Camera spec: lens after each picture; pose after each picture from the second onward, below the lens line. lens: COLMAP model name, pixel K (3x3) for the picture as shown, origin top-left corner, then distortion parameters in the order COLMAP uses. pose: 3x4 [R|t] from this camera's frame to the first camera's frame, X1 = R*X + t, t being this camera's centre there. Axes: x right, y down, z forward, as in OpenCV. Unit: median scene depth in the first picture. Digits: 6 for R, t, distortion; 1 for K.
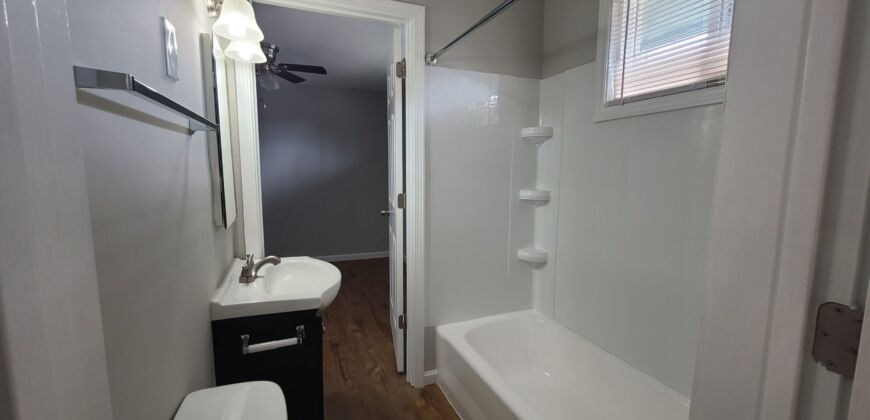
lens RADIAL K [[357.1, 0, 438.8], [0, 357.1, 207.2], [0, 0, 1]] dist [-0.000397, -0.000154]
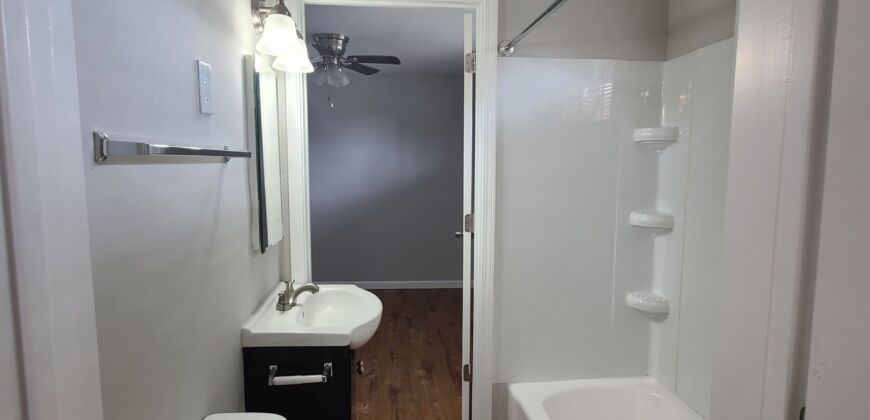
lens RADIAL K [[482.4, 0, 435.0], [0, 482.4, 210.0], [0, 0, 1]] dist [0.001712, 0.000081]
pose [[0.958129, 0.024393, -0.285295, 0.130707], [-0.028310, 0.999553, -0.009613, -0.033630], [0.284933, 0.017287, 0.958392, -0.070605]]
